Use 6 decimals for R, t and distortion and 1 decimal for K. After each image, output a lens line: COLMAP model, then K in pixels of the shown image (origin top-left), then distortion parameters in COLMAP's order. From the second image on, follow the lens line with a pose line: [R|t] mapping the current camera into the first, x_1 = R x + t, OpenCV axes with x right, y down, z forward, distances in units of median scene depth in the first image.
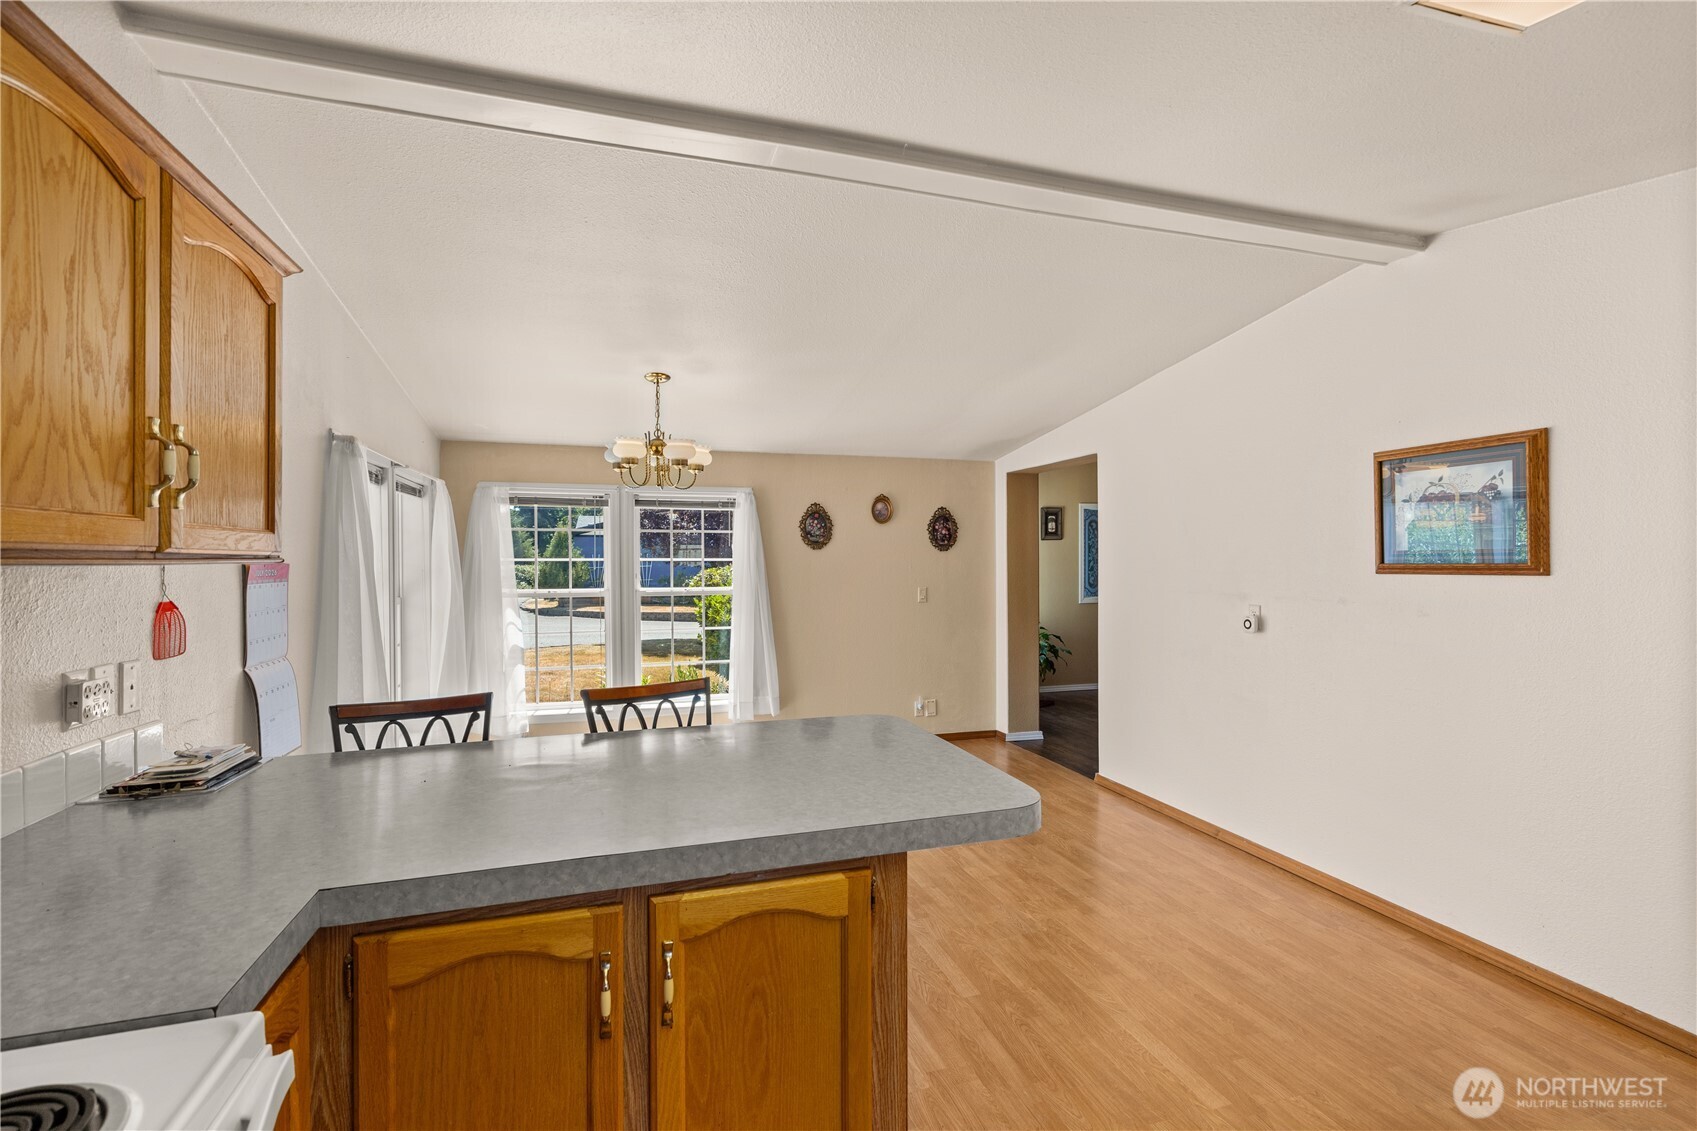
lens RADIAL K [[769.5, 0, 848.8], [0, 769.5, 563.2], [0, 0, 1]] dist [-0.000280, 0.000102]
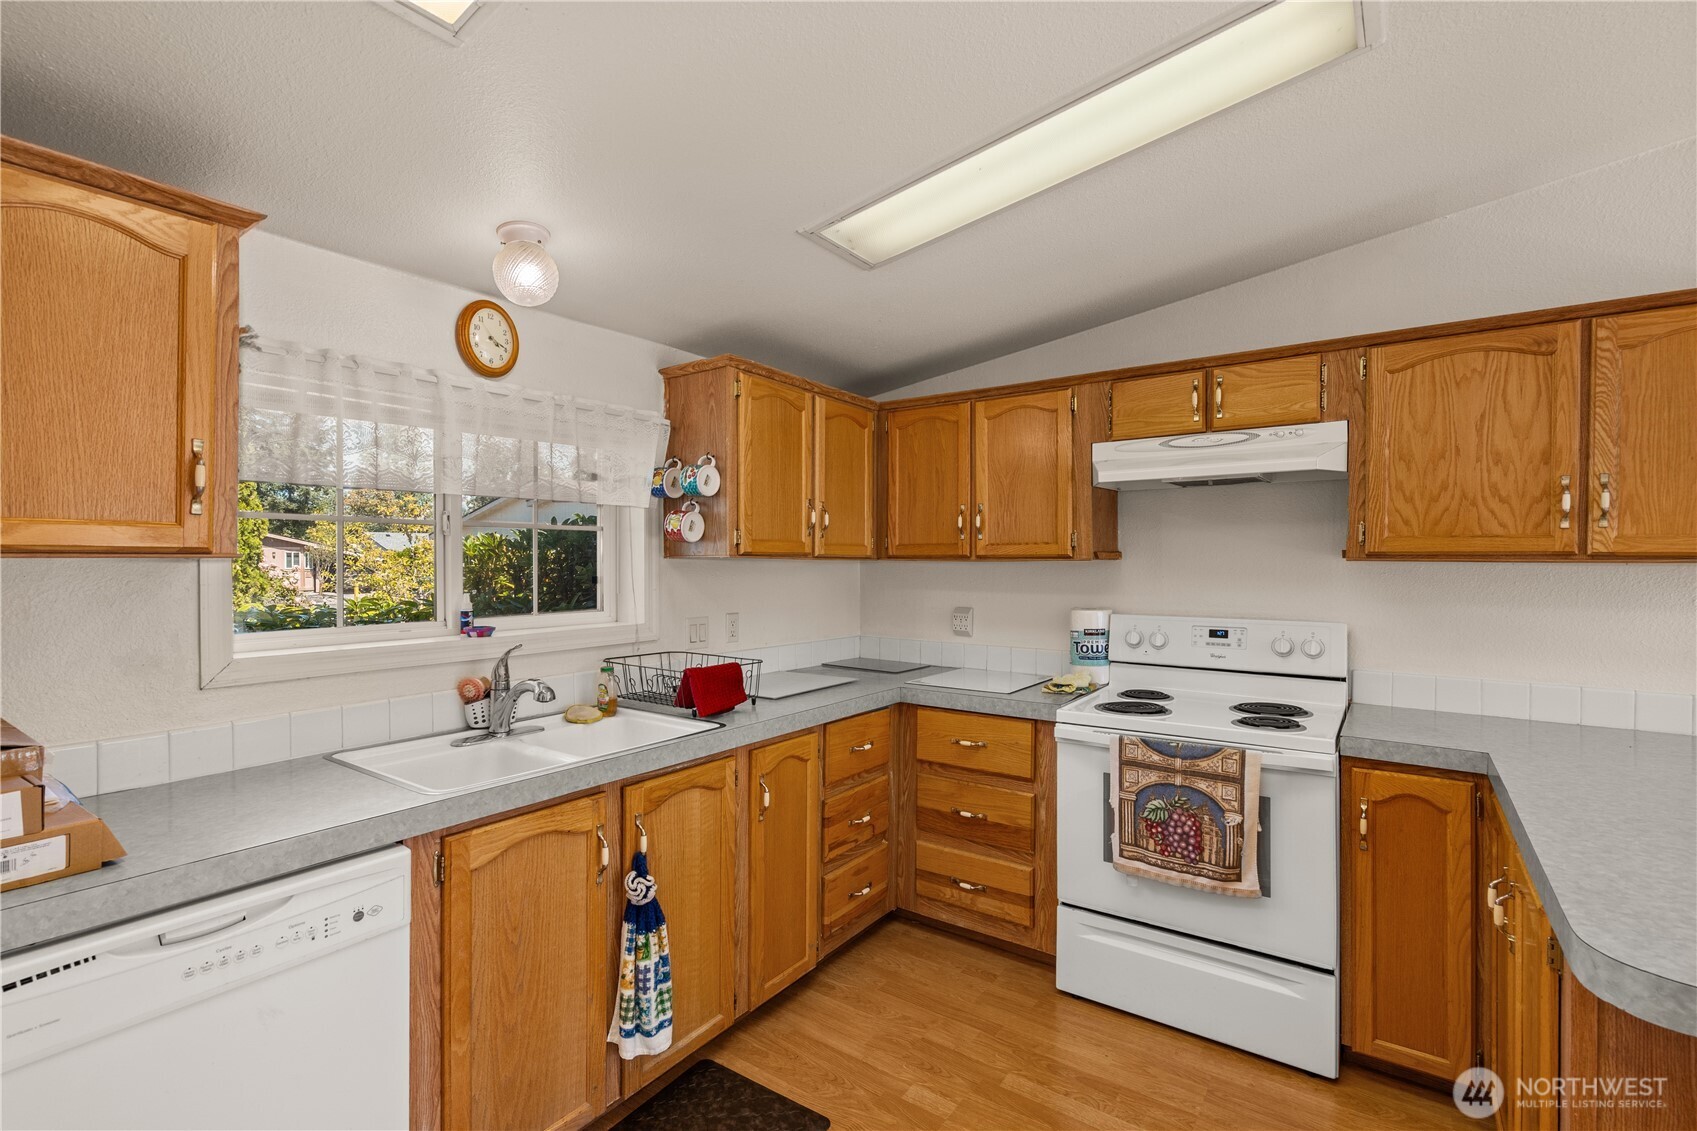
lens RADIAL K [[769.5, 0, 849.7], [0, 769.5, 561.5], [0, 0, 1]] dist [-0.000280, 0.000102]
pose [[-0.800673, 0.004936, -0.599081, 1.620611], [0.000778, 0.999974, 0.007199, -0.015133], [0.599101, 0.005297, -0.800656, 1.666209]]
